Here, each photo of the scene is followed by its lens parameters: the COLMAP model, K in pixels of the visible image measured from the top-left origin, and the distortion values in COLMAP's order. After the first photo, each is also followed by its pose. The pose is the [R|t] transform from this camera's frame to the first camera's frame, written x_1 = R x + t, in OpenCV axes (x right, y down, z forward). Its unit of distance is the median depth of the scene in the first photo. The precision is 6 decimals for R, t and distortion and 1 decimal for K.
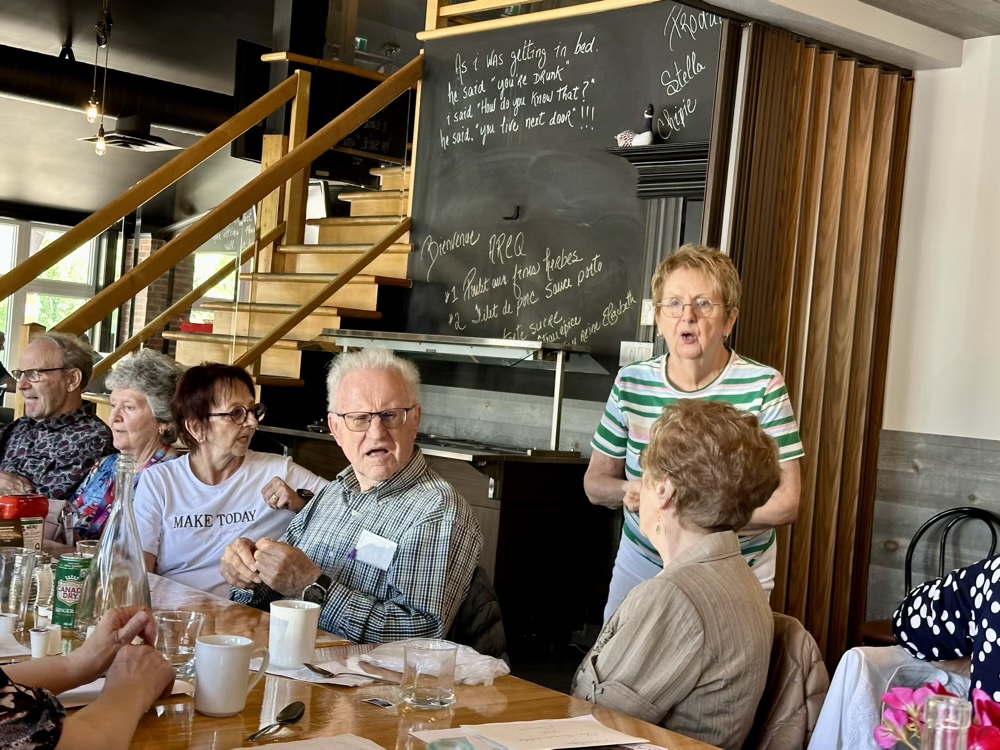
lens RADIAL K [[1496.9, 0, 500.0], [0, 1496.9, 375.0], [0, 0, 1]] dist [0.170822, 0.166219]
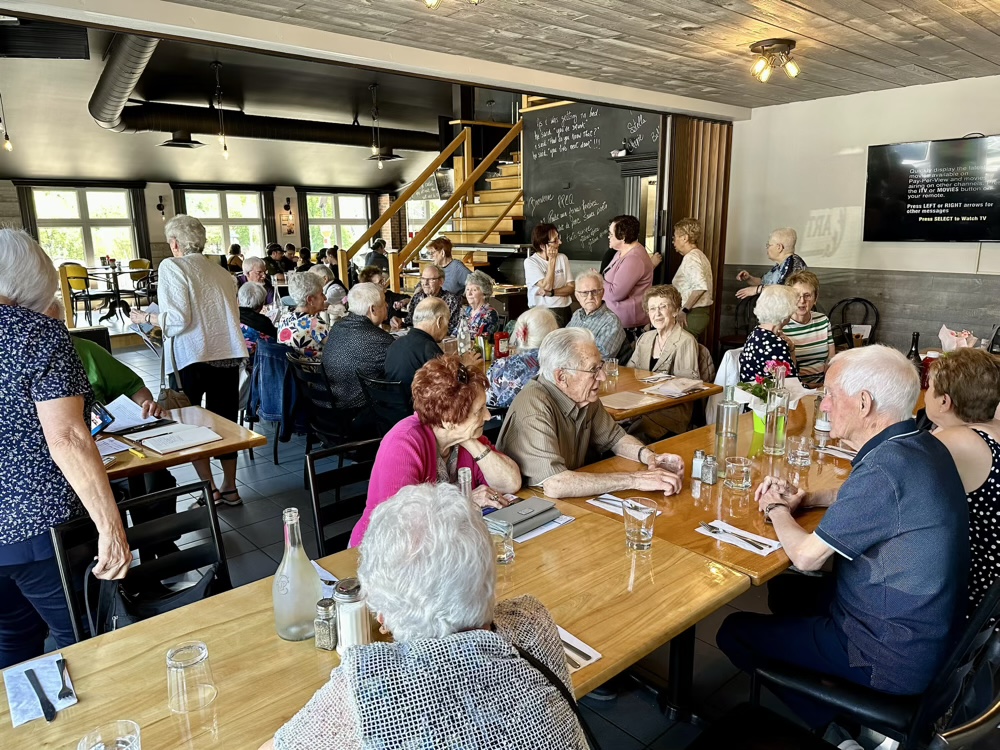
lens RADIAL K [[712.1, 0, 500.0], [0, 712.1, 375.0], [0, 0, 1]] dist [0.085054, -0.001050]
pose [[0.995926, -0.084848, -0.030524, -0.088938], [0.089213, 0.976381, 0.196775, -0.043871], [0.013107, -0.198697, 0.979973, -0.215250]]
